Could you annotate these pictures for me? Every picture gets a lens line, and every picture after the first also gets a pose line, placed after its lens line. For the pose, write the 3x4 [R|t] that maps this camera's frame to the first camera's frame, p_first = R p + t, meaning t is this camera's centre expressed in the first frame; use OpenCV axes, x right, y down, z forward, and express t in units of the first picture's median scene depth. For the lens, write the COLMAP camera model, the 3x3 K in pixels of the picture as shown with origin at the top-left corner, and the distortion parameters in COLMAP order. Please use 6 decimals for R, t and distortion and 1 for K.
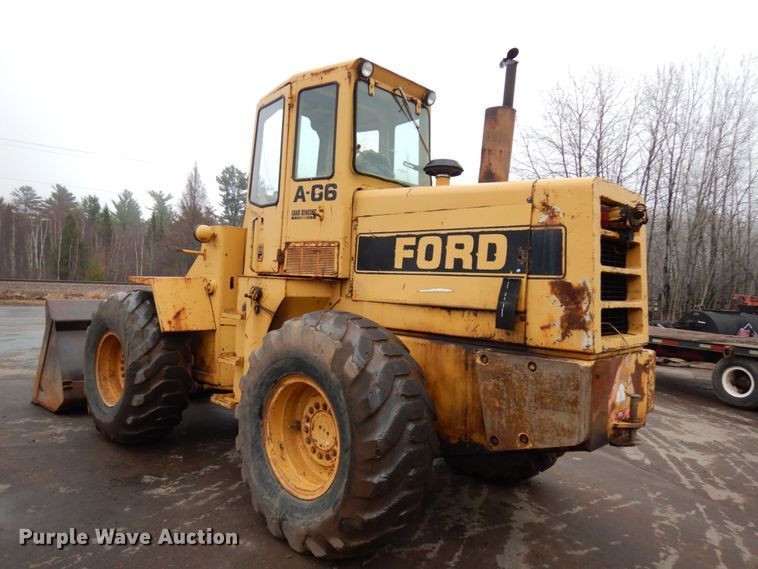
lens RADIAL K [[531.1, 0, 378.2], [0, 531.1, 285.7], [0, 0, 1]] dist [0.006842, -0.000906]
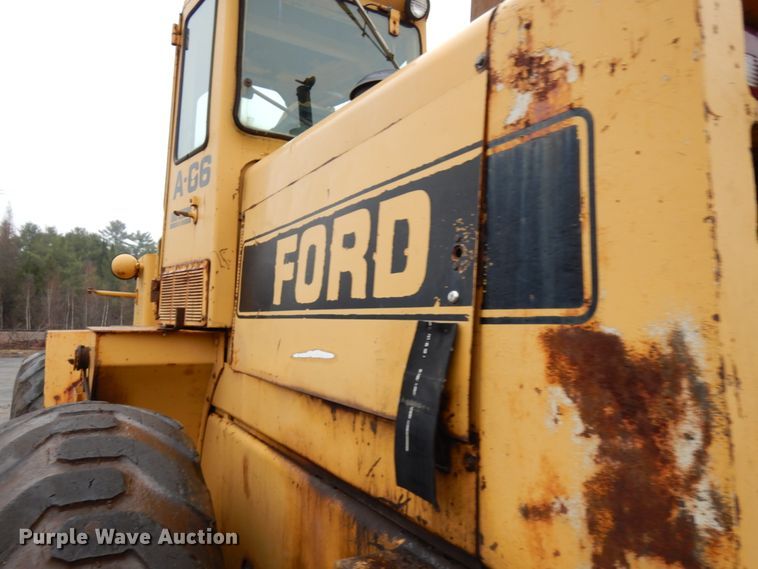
lens RADIAL K [[531.1, 0, 385.1], [0, 531.1, 283.8], [0, 0, 1]] dist [0.006842, -0.000906]
pose [[0.962035, -0.043346, -0.269461, 0.285807], [0.019541, 0.995713, -0.090405, -0.008092], [0.272225, 0.081707, 0.958758, 0.652048]]
